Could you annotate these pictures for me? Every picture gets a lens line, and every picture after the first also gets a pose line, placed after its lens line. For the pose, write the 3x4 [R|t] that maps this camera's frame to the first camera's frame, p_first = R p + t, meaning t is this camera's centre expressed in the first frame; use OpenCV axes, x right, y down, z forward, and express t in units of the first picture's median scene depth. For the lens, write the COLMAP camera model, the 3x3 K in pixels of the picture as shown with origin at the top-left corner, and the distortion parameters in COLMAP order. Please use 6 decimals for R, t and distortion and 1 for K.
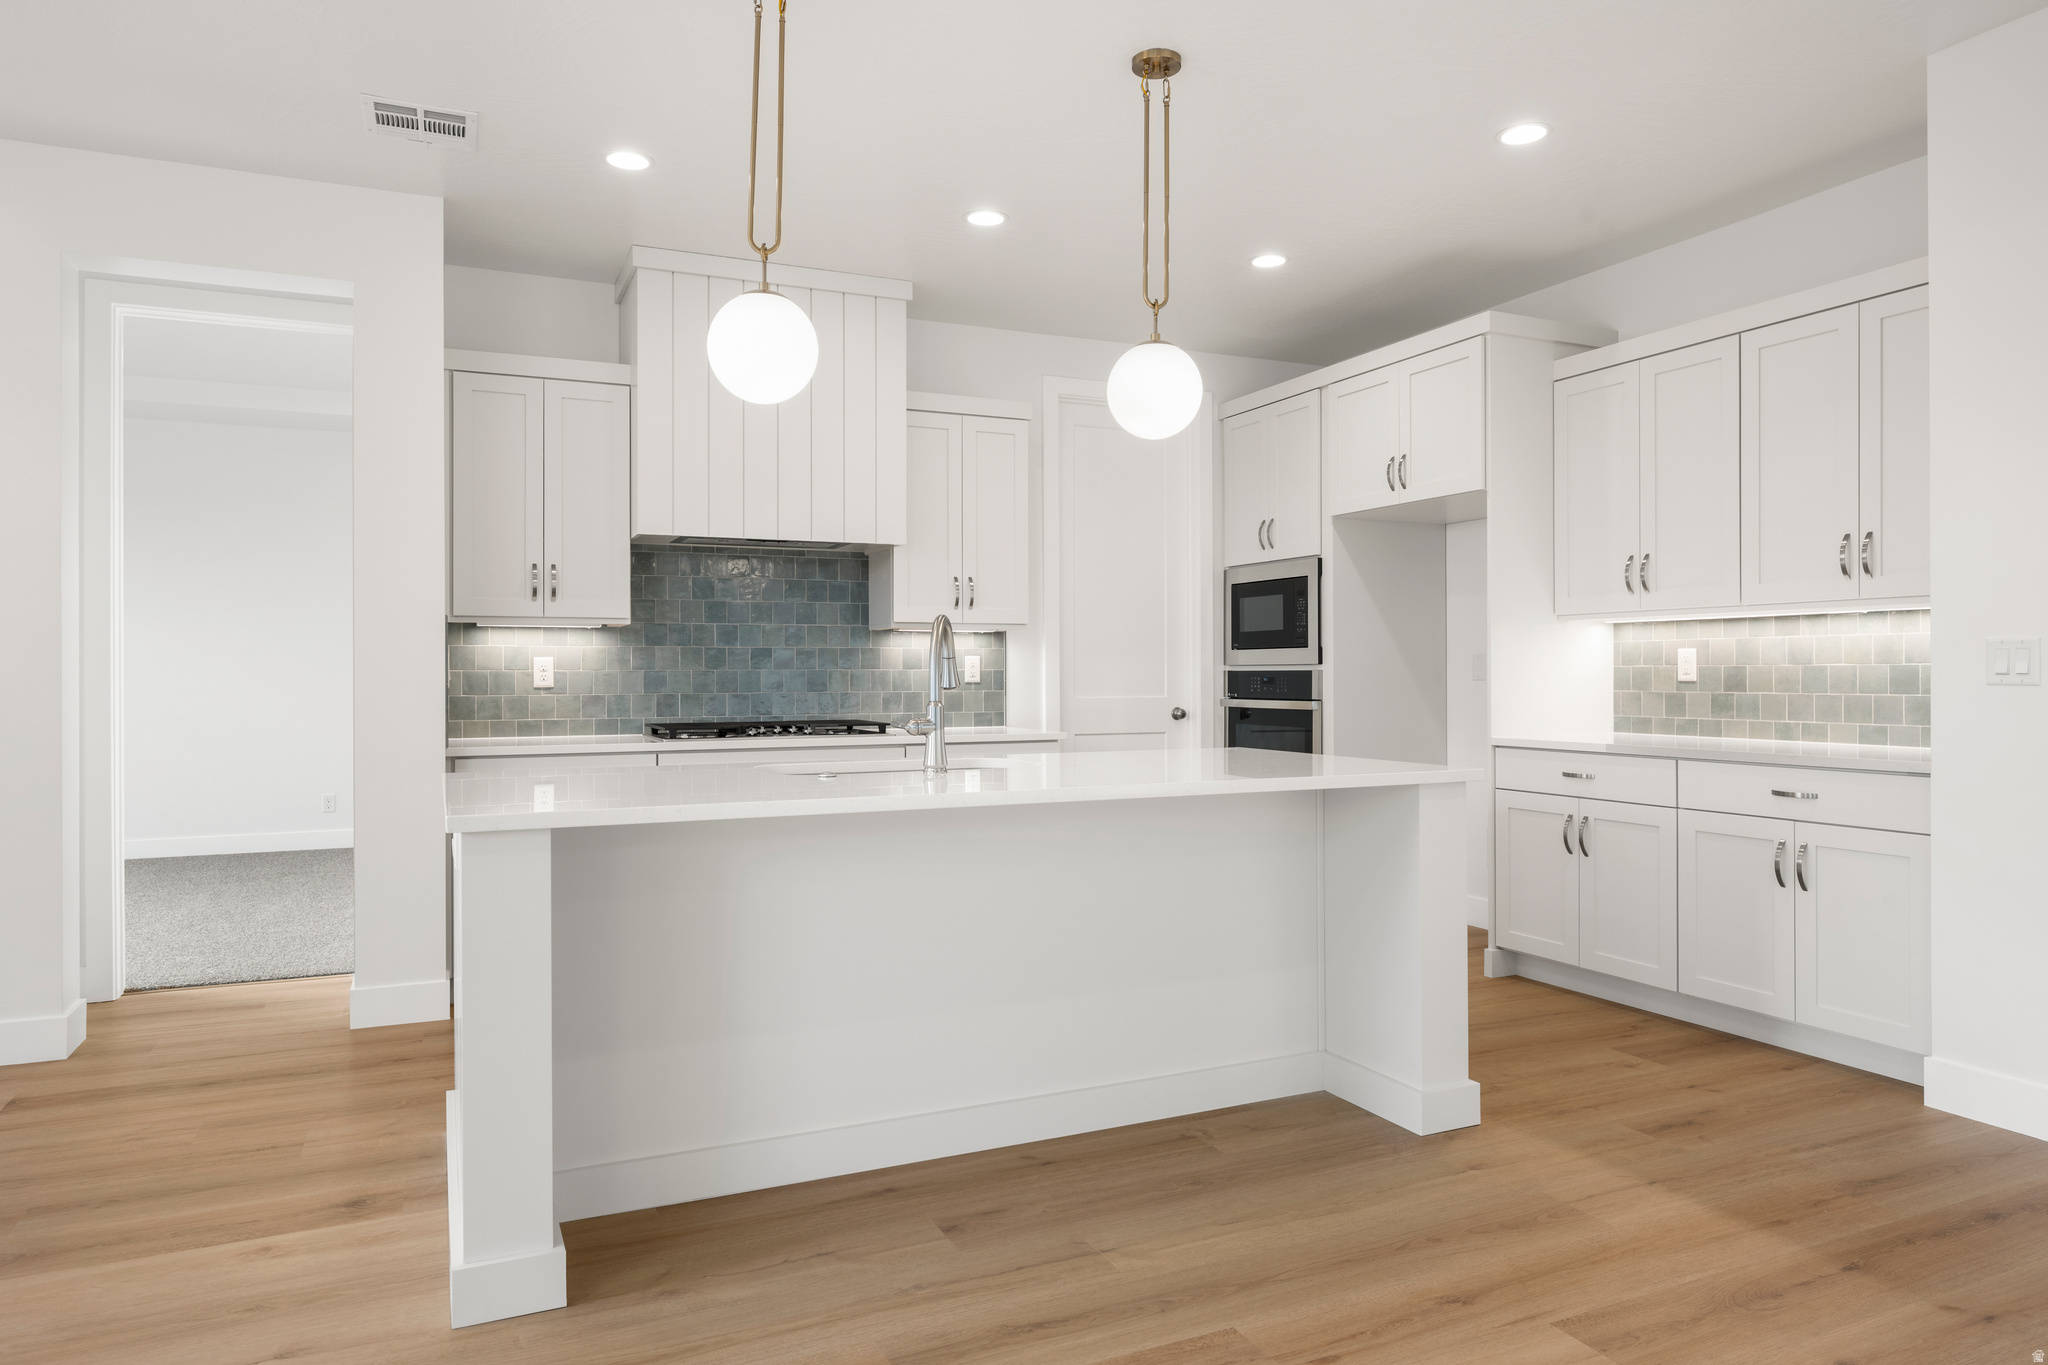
lens RADIAL K [[1285.7, 0, 1016.5], [0, 1285.7, 682.0], [0, 0, 1]] dist [0.004692, -0.008007]
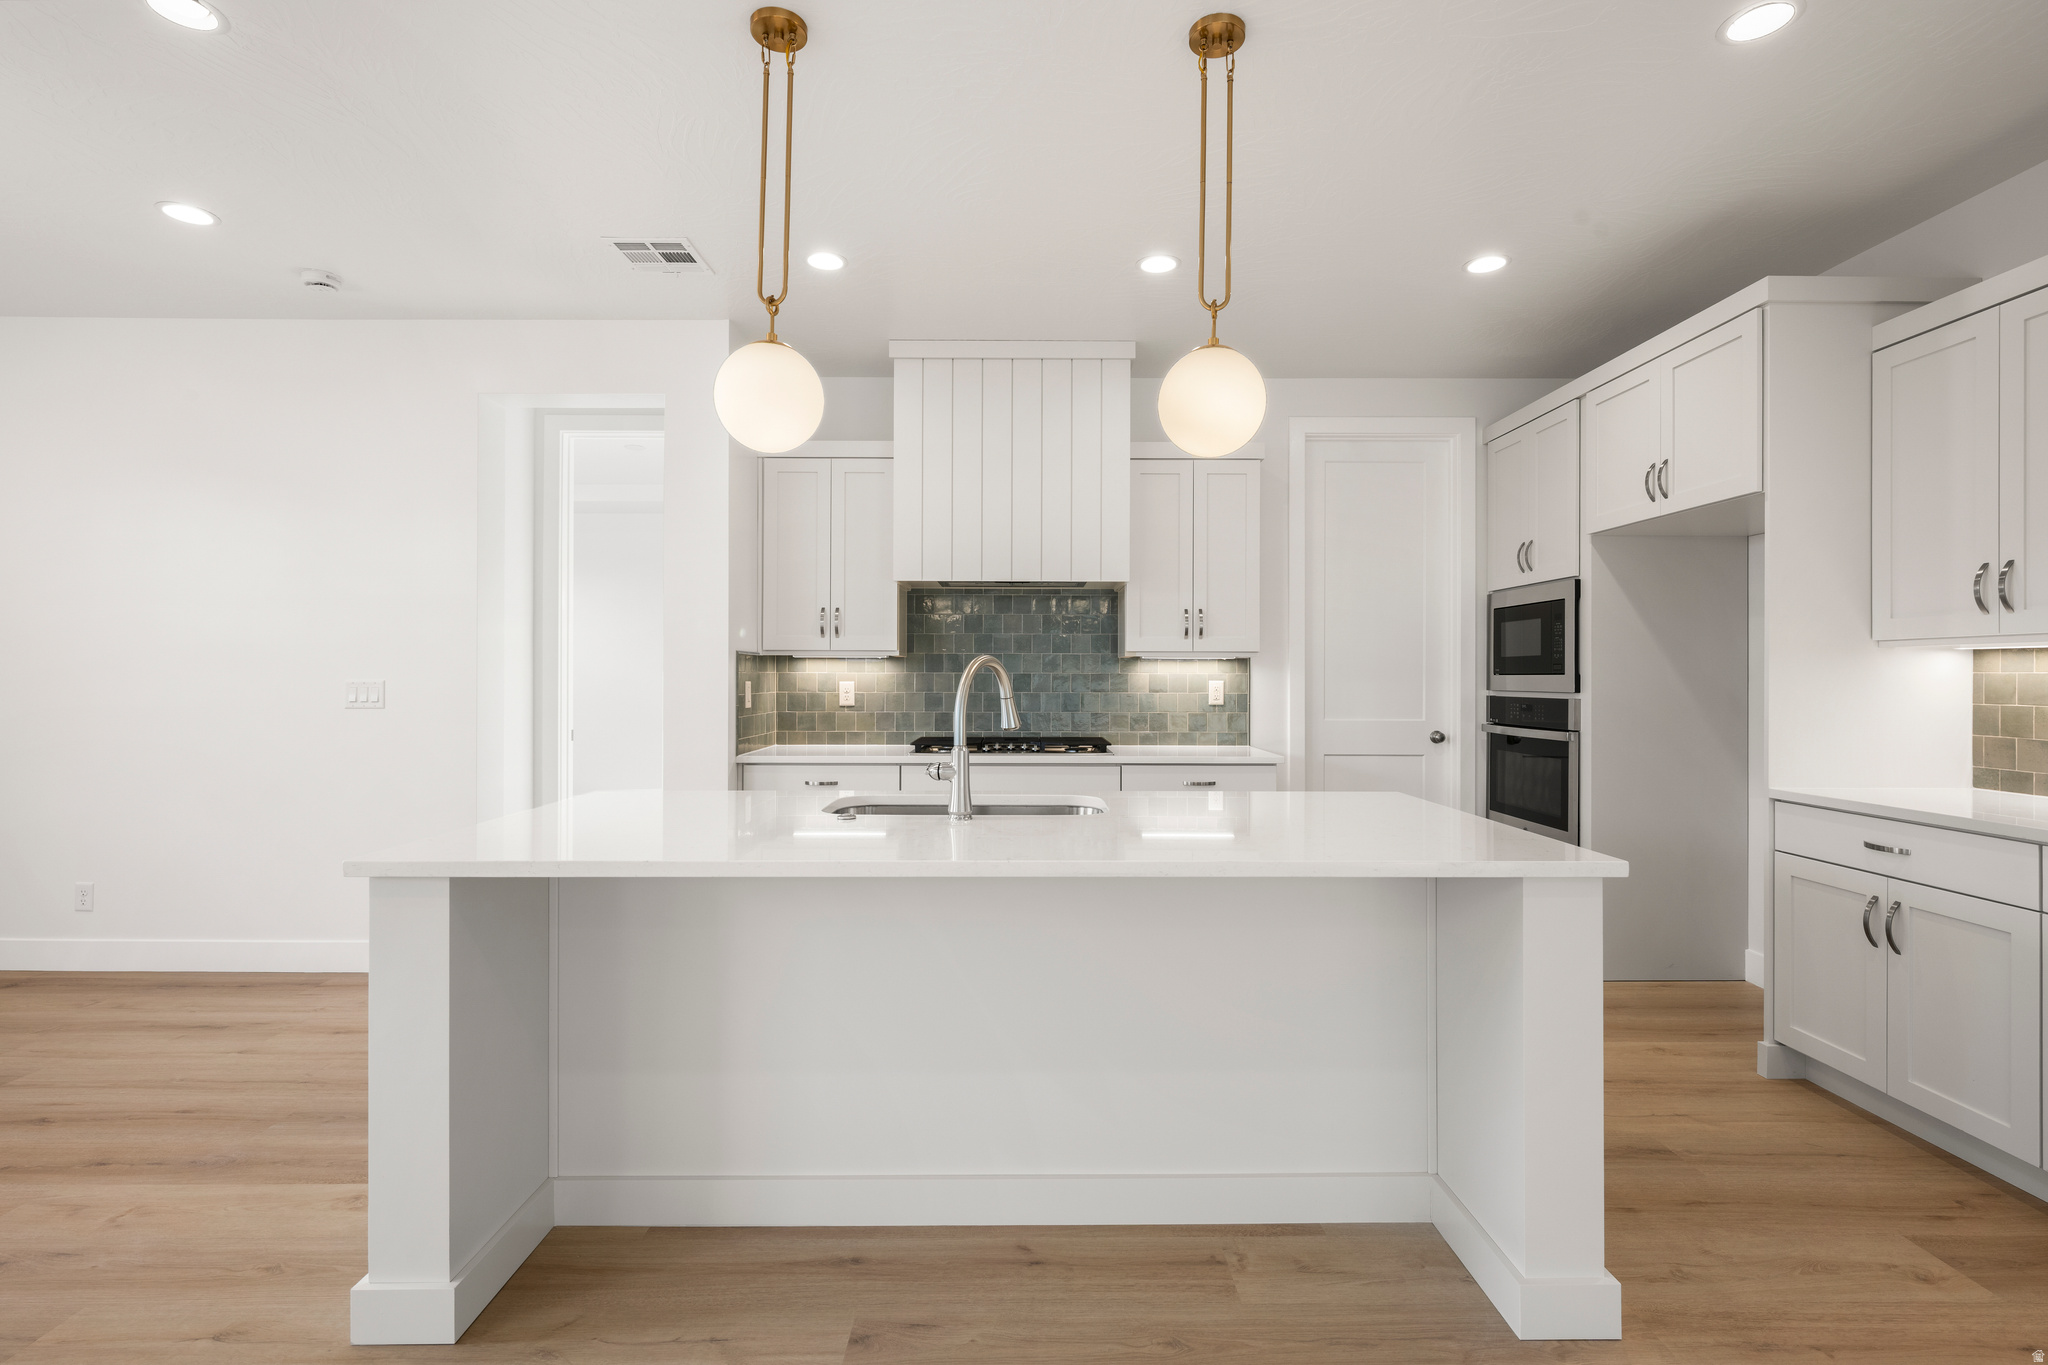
lens RADIAL K [[951.5, 0, 1027.0], [0, 951.5, 680.3], [0, 0, 1]] dist [0.000739, 0.001048]
pose [[0.912845, 0.007168, -0.408243, 0.181209], [-0.008439, 0.999964, -0.001311, -0.022077], [0.408219, 0.004642, 0.912872, 0.240037]]
